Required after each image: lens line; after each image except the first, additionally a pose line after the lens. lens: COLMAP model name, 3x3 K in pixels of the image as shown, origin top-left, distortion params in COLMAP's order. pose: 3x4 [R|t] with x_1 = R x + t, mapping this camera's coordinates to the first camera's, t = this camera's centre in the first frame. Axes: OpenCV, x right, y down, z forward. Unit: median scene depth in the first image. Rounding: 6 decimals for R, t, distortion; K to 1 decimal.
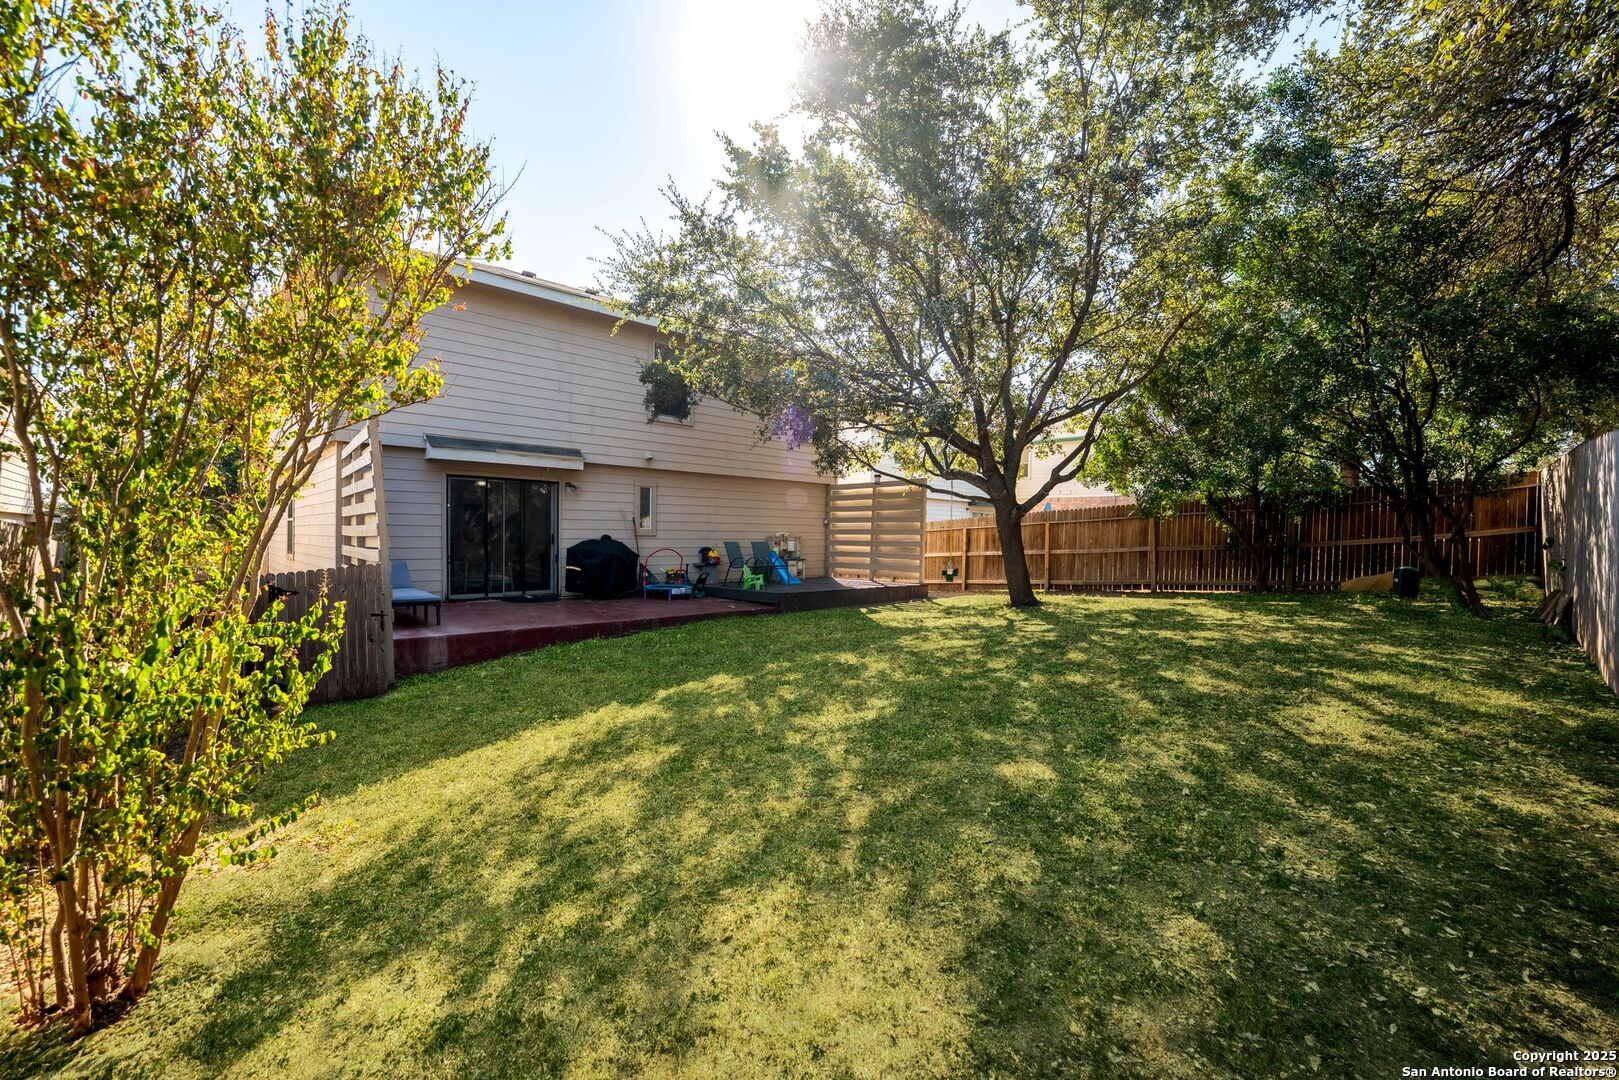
lens RADIAL K [[694.2, 0, 809.0], [0, 694.2, 547.5], [0, 0, 1]] dist [0.000800, 0.000019]
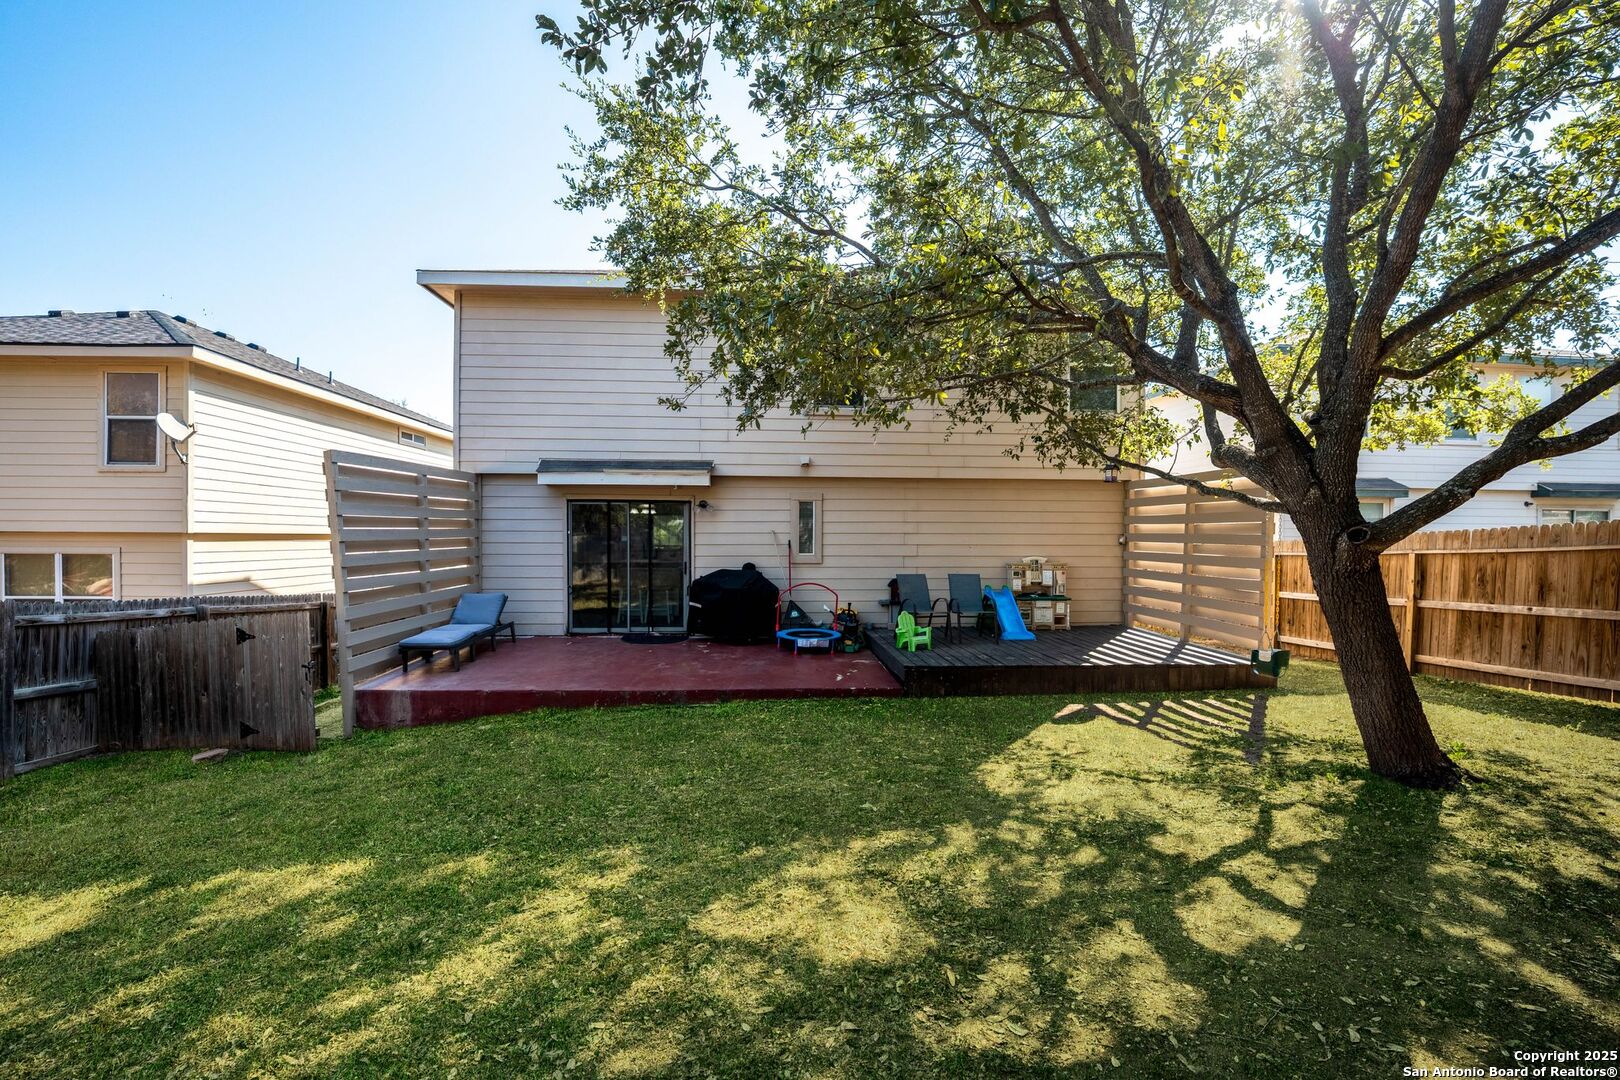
lens RADIAL K [[694.7, 0, 804.5], [0, 694.7, 531.6], [0, 0, 1]] dist [0.000800, 0.000019]
pose [[0.760699, -0.008433, -0.649050, 0.286417], [-0.005393, 0.999799, -0.019310, -0.040356], [0.649082, 0.018190, 0.760501, 0.435076]]
